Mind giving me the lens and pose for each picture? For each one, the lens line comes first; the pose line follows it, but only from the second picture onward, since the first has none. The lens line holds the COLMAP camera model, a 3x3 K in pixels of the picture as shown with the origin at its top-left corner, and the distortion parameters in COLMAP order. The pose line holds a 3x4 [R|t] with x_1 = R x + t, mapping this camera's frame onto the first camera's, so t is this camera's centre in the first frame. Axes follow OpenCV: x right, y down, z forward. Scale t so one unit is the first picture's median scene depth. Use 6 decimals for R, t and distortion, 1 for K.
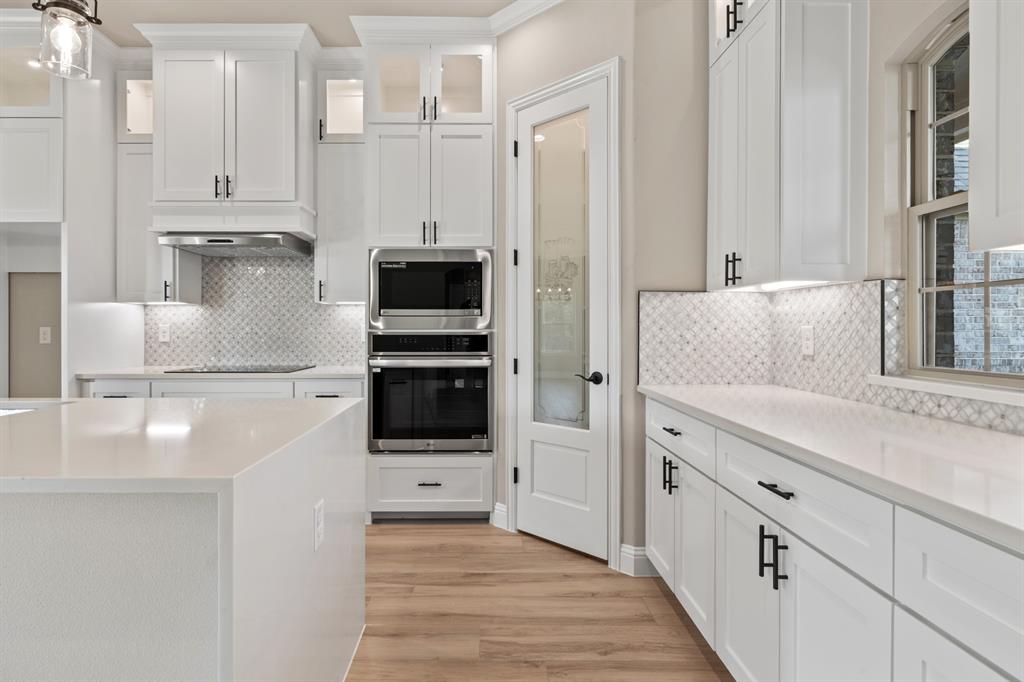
lens RADIAL K [[529.3, 0, 489.6], [0, 529.3, 332.0], [0, 0, 1]] dist [-0.001063, -0.002169]
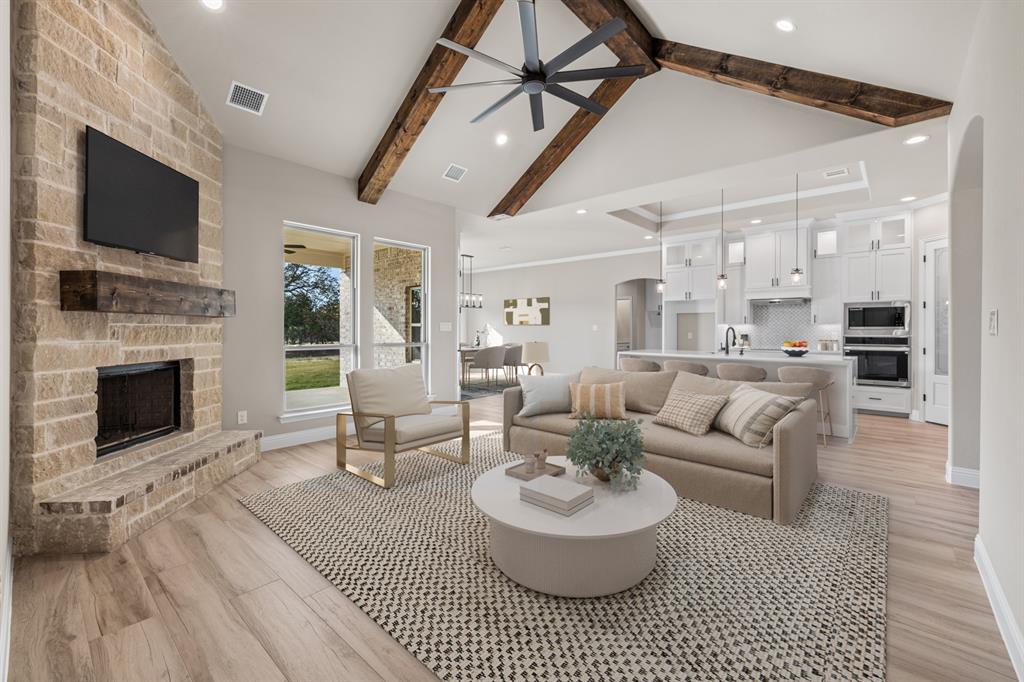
lens RADIAL K [[433.7, 0, 503.7], [0, 433.7, 328.9], [0, 0, 1]] dist [0.001643, 0.000805]
pose [[0.739014, 0.001026, -0.673690, -0.030056], [-0.007113, 0.999955, -0.006280, -0.008708], [0.673653, 0.009433, 0.738988, -1.634326]]
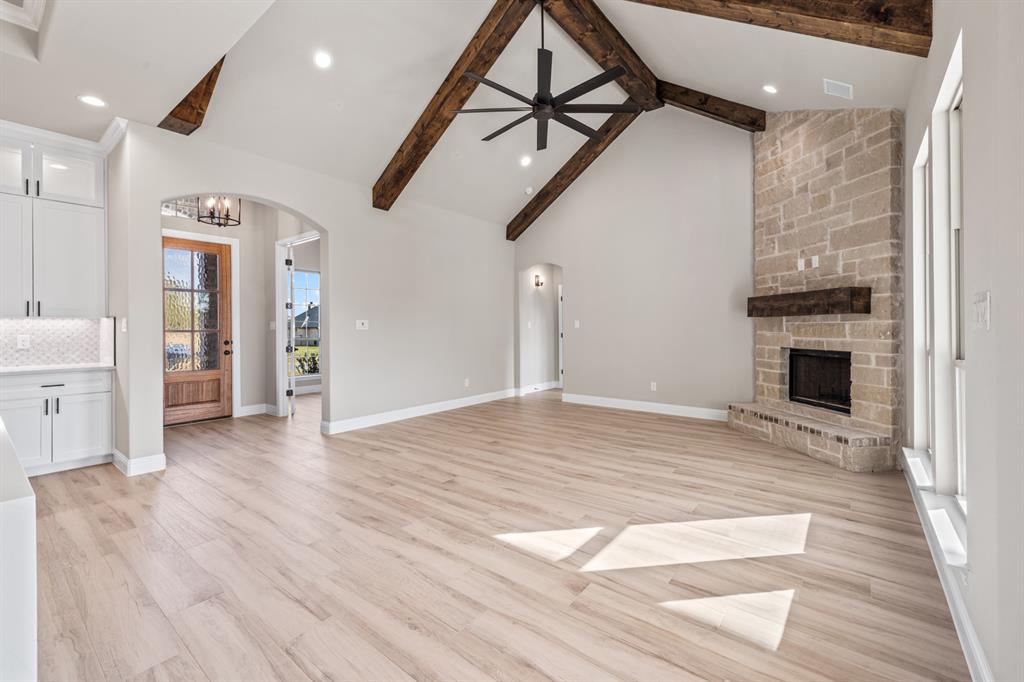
lens RADIAL K [[433.7, 0, 502.8], [0, 433.7, 326.7], [0, 0, 1]] dist [0.001643, 0.000805]
pose [[-0.772038, 0.004107, 0.635563, -1.454564], [0.009281, 0.999945, 0.004813, -0.022476], [-0.635509, 0.009615, -0.772034, 0.322435]]
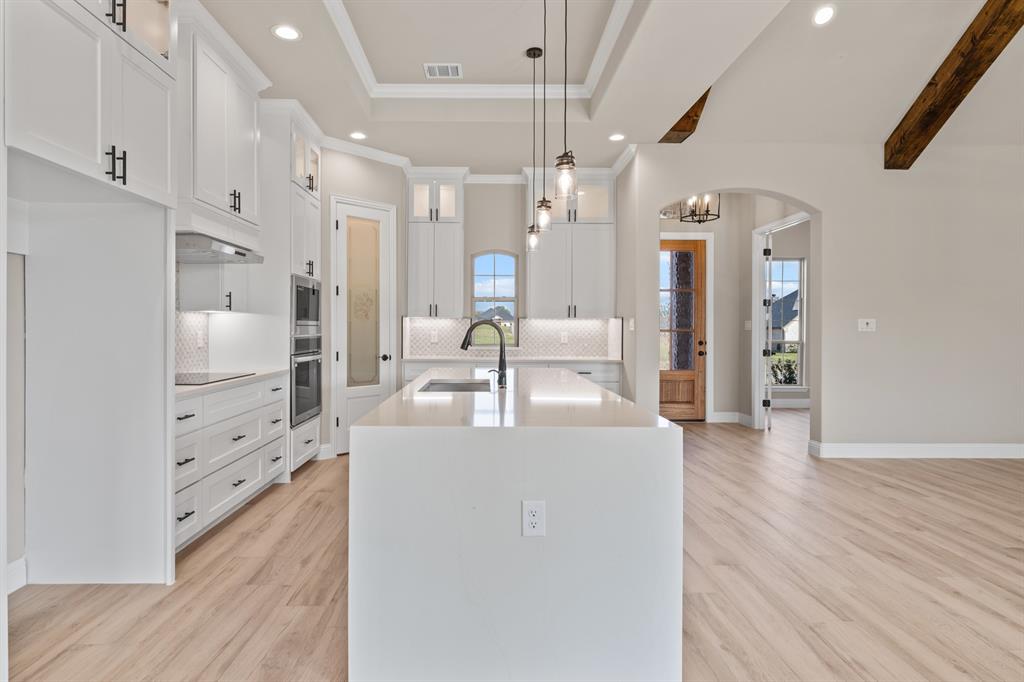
lens RADIAL K [[554.6, 0, 492.1], [0, 554.6, 332.3], [0, 0, 1]] dist [0.000109, -0.000490]
pose [[-0.000561, -0.008585, 0.999963, -1.635460], [0.003238, 0.999958, 0.008587, -0.022870], [-0.999995, 0.003243, -0.000533, 0.501597]]
